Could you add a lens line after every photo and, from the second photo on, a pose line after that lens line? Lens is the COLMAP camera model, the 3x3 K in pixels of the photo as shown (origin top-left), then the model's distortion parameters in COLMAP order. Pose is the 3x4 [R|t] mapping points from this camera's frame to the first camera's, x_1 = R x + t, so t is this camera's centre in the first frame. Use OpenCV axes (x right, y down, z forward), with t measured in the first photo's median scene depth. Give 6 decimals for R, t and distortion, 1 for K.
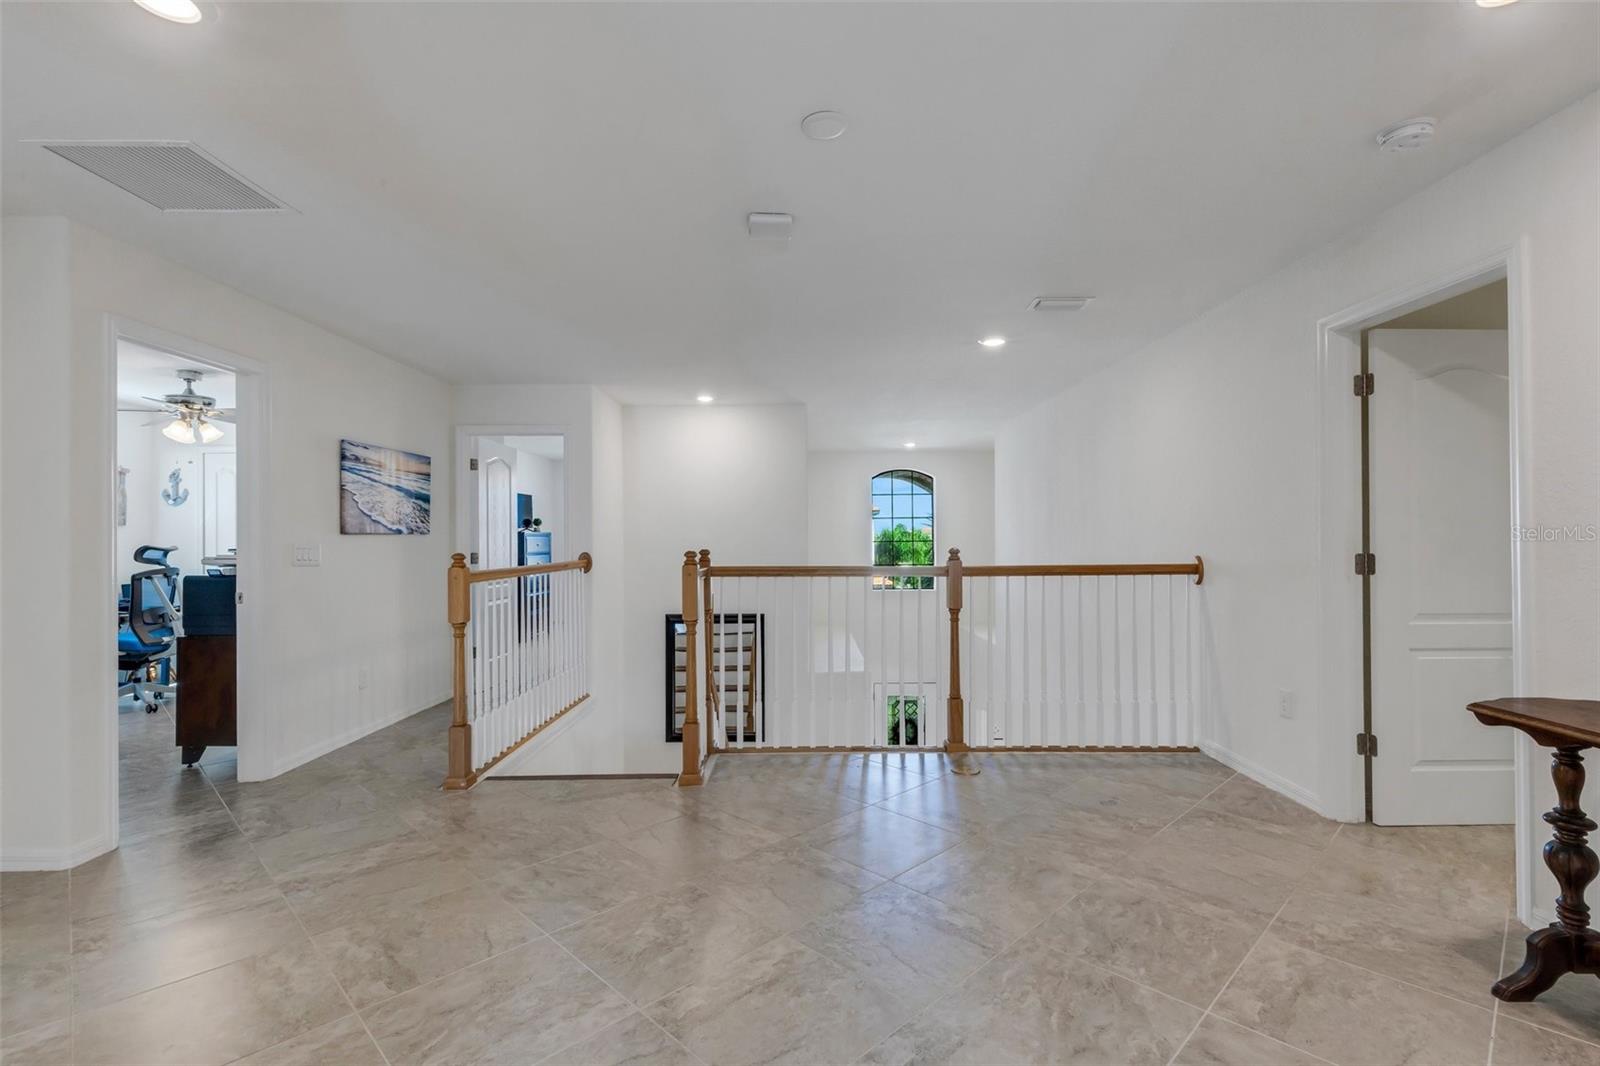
lens RADIAL K [[744.3, 0, 796.1], [0, 744.3, 530.2], [0, 0, 1]] dist [0.005864, -0.000072]
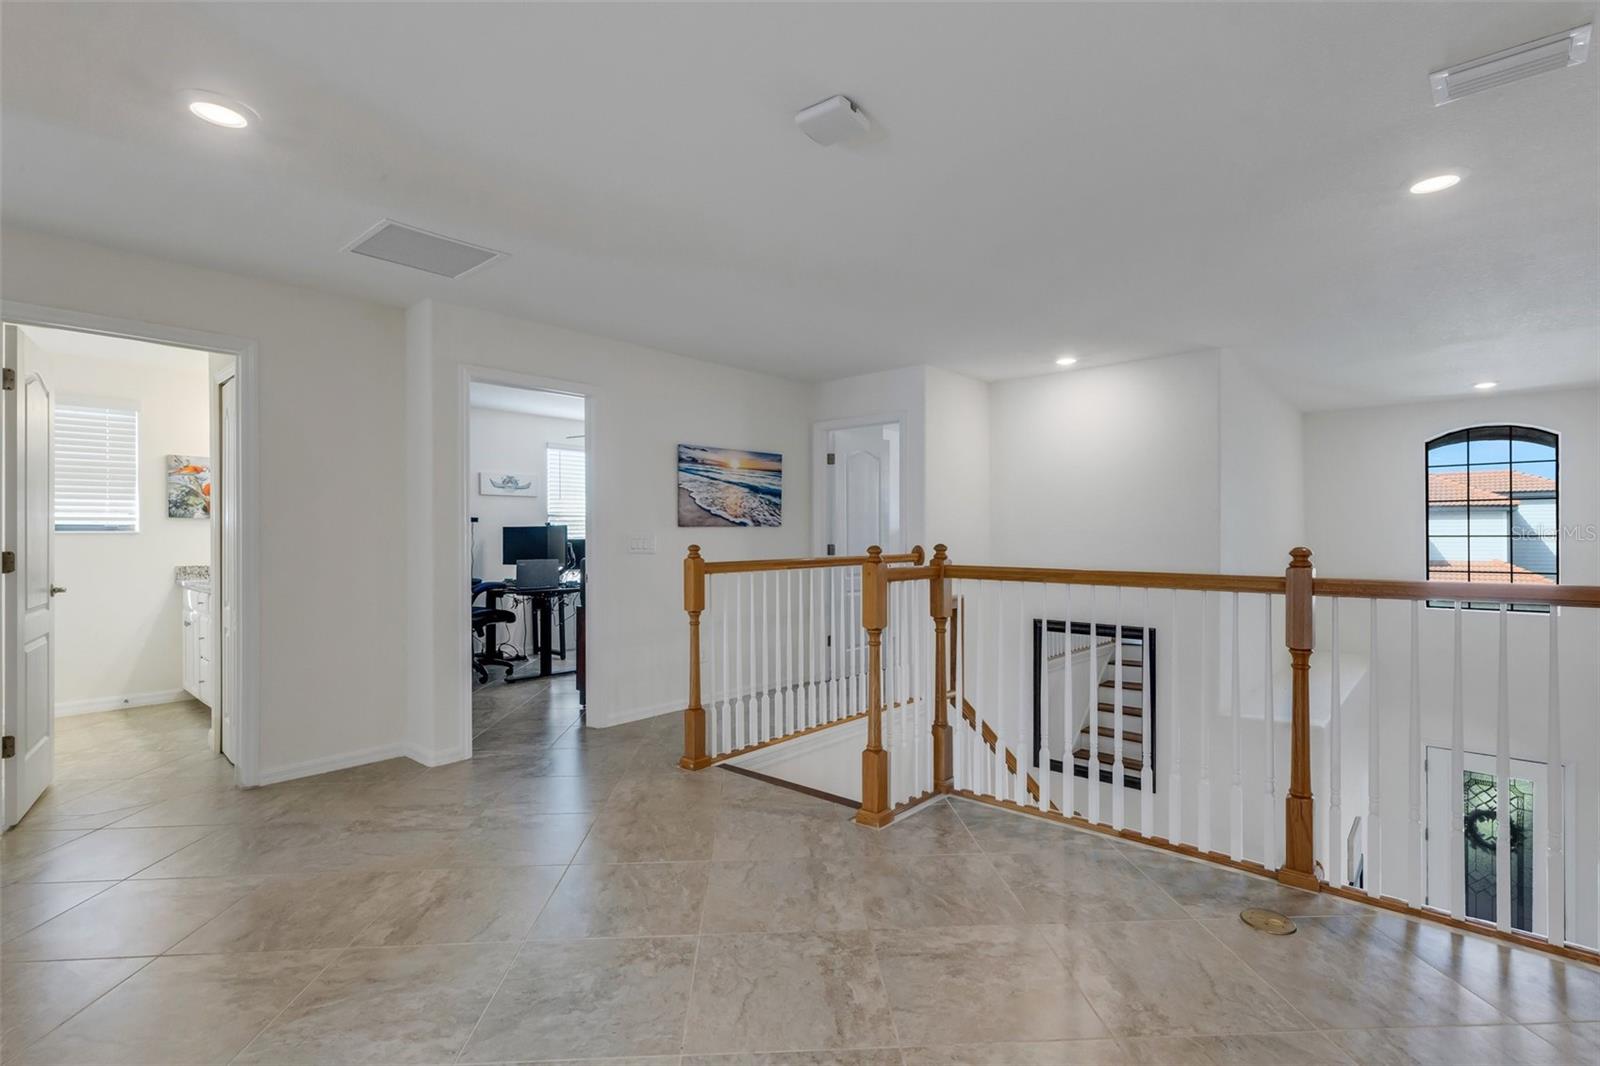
lens RADIAL K [[744.3, 0, 796.1], [0, 744.3, 530.2], [0, 0, 1]] dist [0.005864, -0.000072]
pose [[0.750203, 0.000694, -0.661207, 0.291894], [0.006249, 0.999947, 0.008139, 0.002550], [0.661178, -0.010237, 0.750159, 0.264018]]
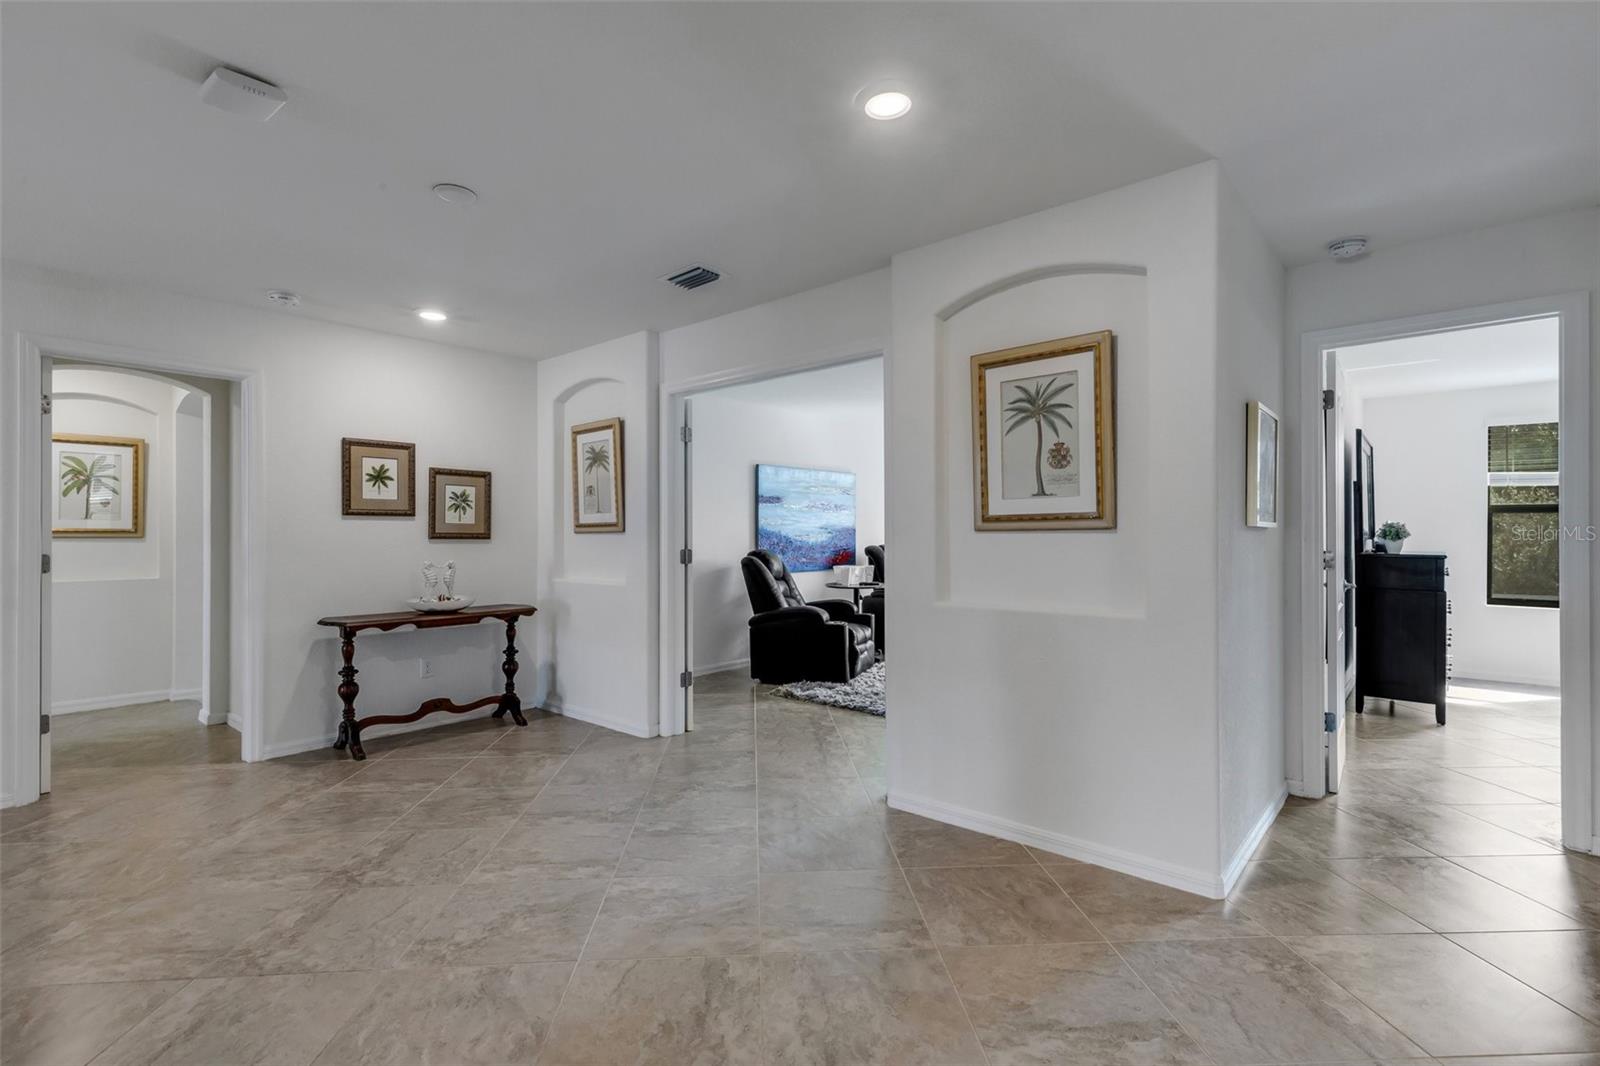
lens RADIAL K [[748.9, 0, 809.3], [0, 748.9, 534.8], [0, 0, 1]] dist [0.001465, 0.000181]
pose [[-0.766432, 0.009331, 0.642258, -0.595485], [-0.000577, 0.999884, -0.015216, 0.012578], [-0.642325, -0.012033, -0.766338, 0.790062]]
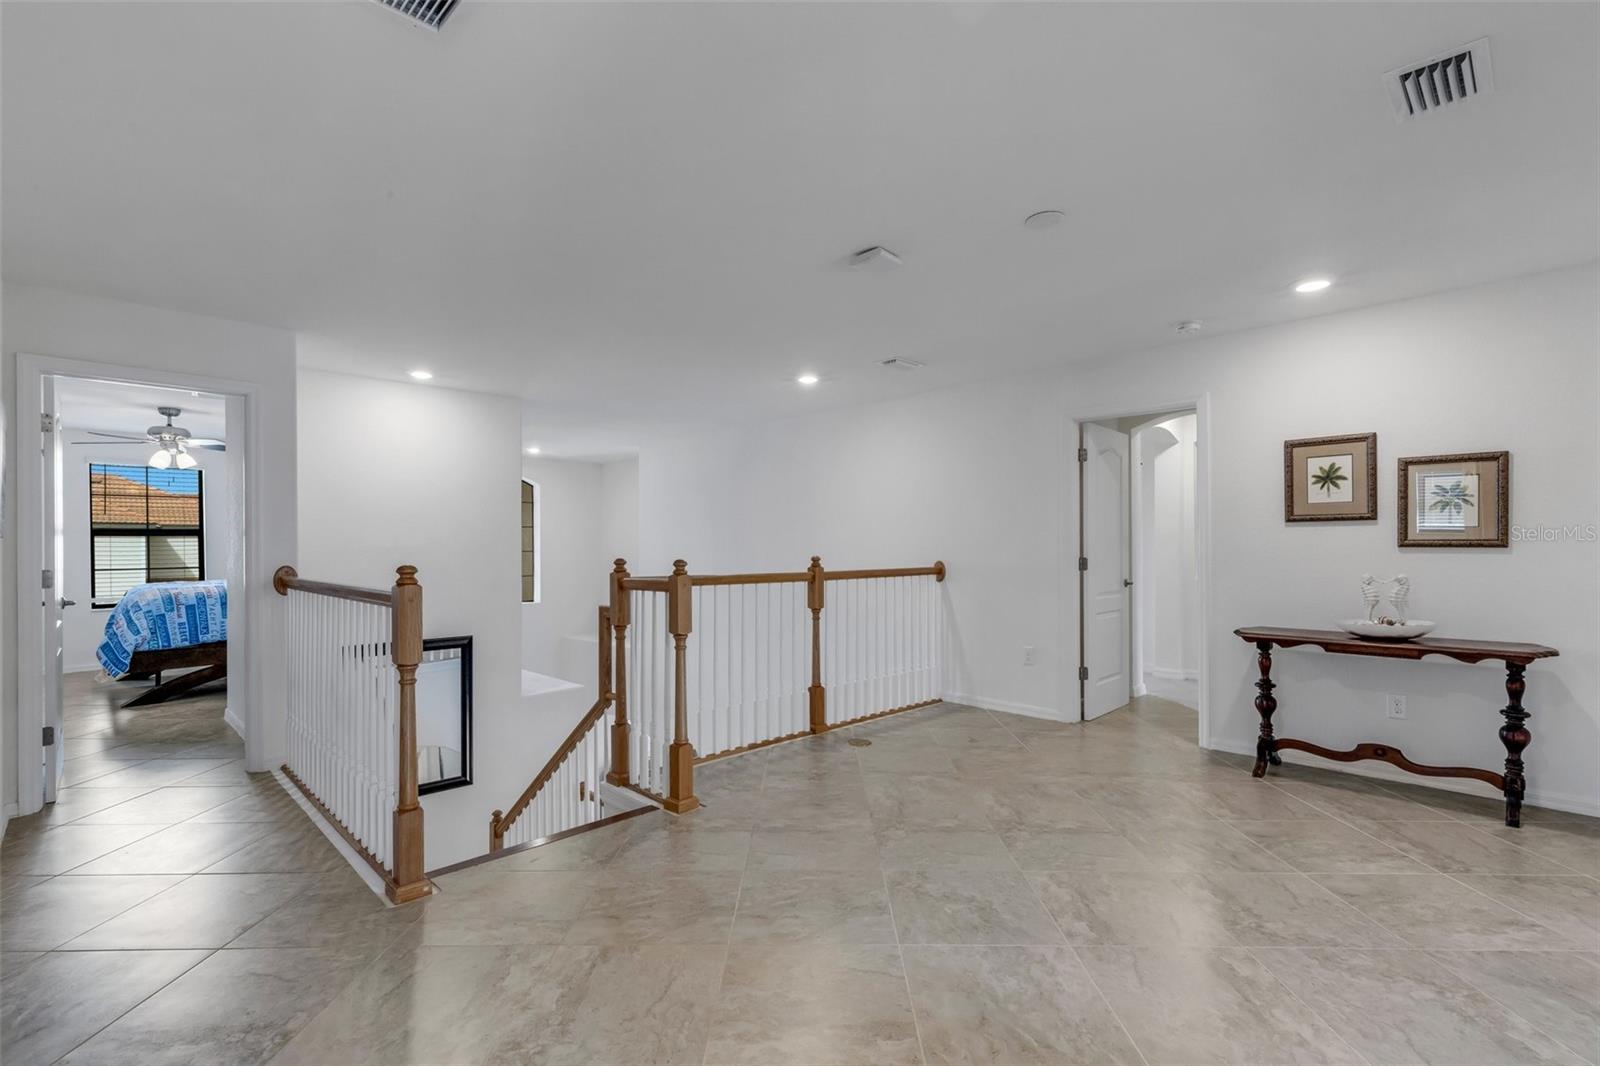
lens RADIAL K [[729.4, 0, 799.1], [0, 729.4, 539.6], [0, 0, 1]] dist [0.014238, 0.000149]
pose [[0.708424, 0.011989, 0.705685, -0.576053], [-0.009742, 0.999927, -0.007208, 0.006670], [-0.705719, -0.001769, 0.708489, 0.208505]]
